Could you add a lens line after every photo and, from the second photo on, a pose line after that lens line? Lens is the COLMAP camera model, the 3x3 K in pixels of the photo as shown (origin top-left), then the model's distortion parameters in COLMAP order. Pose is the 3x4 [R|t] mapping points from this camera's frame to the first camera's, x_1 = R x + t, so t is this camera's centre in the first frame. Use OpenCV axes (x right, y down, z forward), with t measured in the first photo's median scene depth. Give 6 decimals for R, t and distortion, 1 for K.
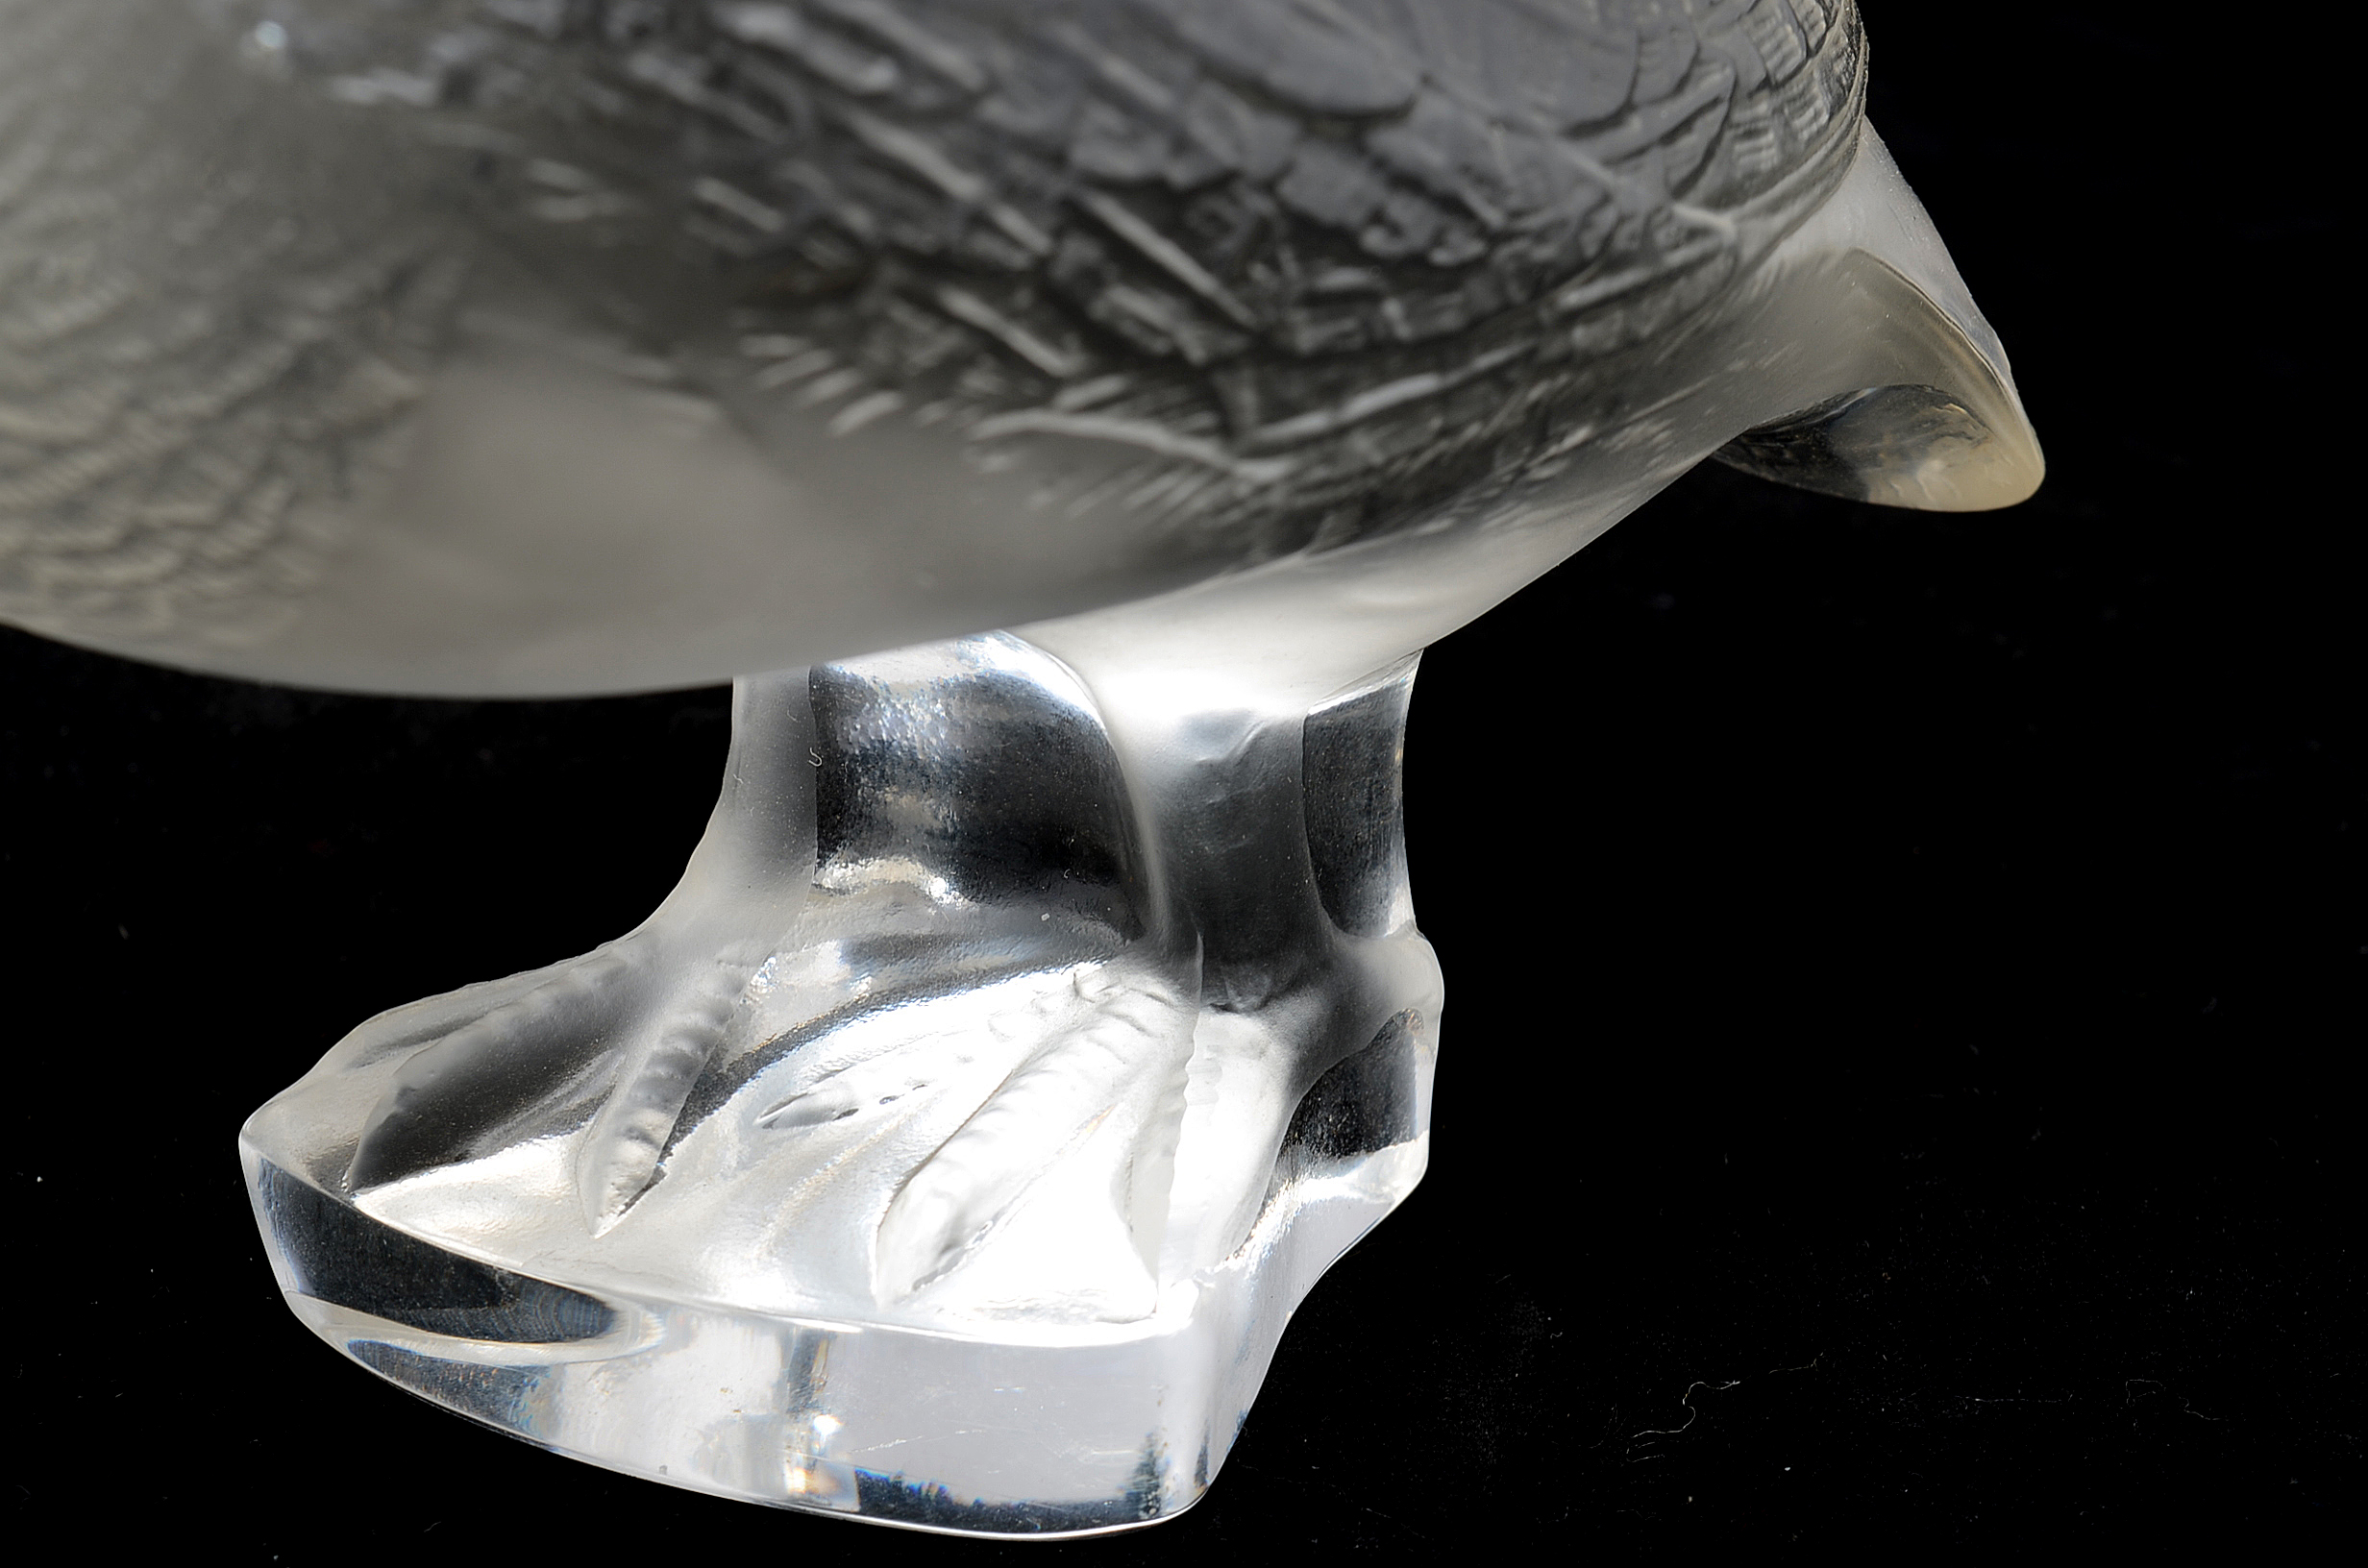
lens RADIAL K [[5463.5, 0, 1184.7], [0, 5463.5, 786.5], [0, 0, 1]] dist [-0.134893, 0.000000]
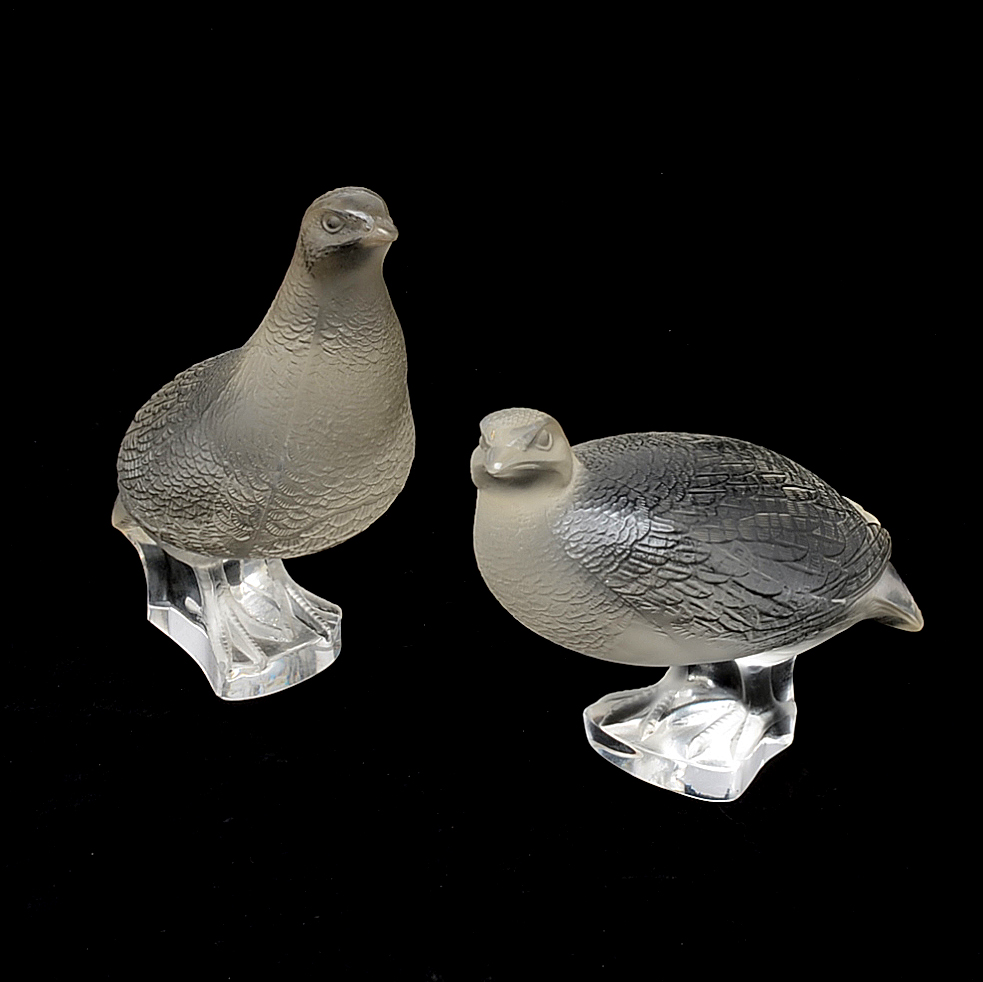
lens RADIAL K [[2486.3, 0, 489.5], [0, 2486.3, 488.6], [0, 0, 1]] dist [-0.067137, 0.000000]
pose [[0.975883, 0.105013, -0.191377, 0.230780], [-0.095090, 0.993638, 0.060344, -0.356094], [0.196496, -0.040691, 0.979660, -1.761304]]
